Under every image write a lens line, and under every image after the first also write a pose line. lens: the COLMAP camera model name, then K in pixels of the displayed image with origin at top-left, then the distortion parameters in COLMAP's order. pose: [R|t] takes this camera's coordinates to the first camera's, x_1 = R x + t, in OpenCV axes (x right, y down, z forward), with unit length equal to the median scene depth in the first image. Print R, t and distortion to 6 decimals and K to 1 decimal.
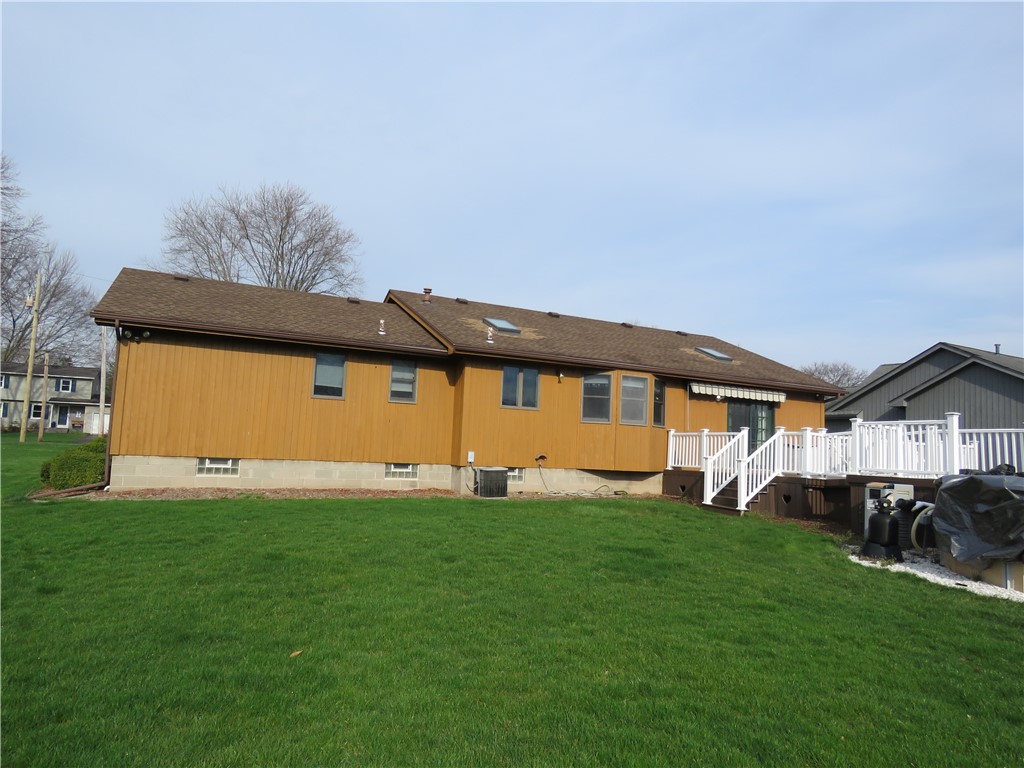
lens RADIAL K [[650.3, 0, 513.5], [0, 650.3, 384.9], [0, 0, 1]] dist [0.000247, -0.002549]
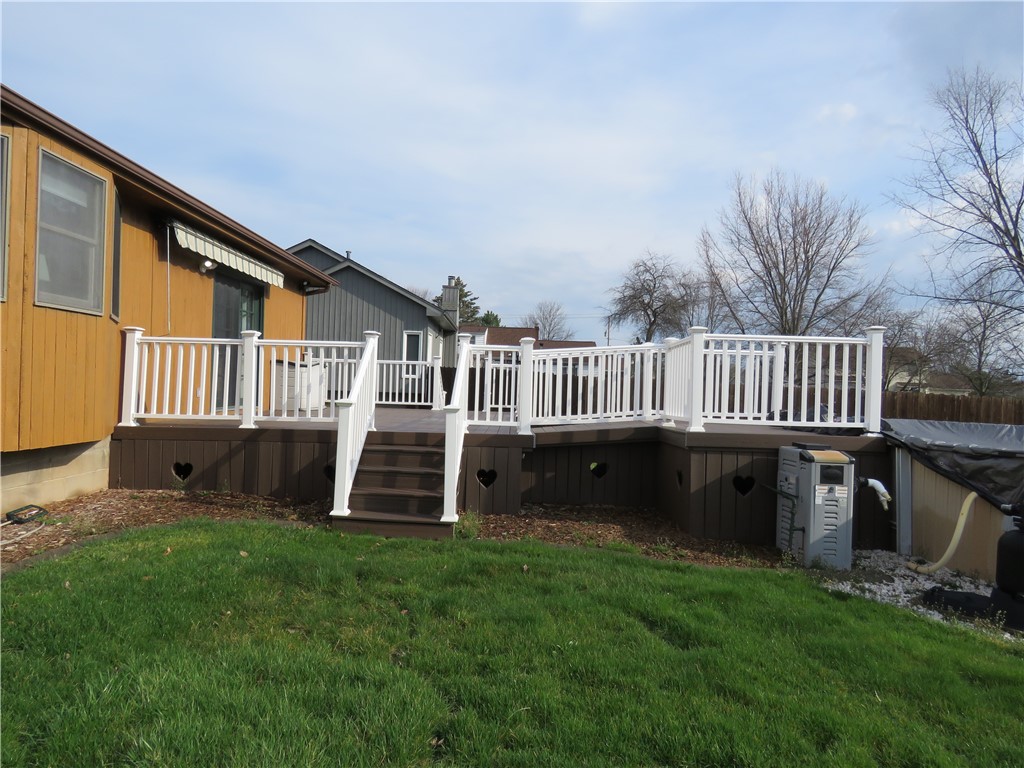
lens RADIAL K [[650.3, 0, 510.7], [0, 650.3, 388.5], [0, 0, 1]] dist [0.000247, -0.002549]
pose [[0.433356, -0.037636, 0.900437, -0.022077], [-0.101049, 0.990798, 0.090044, 0.046075], [-0.895540, -0.130009, 0.425565, 0.616741]]
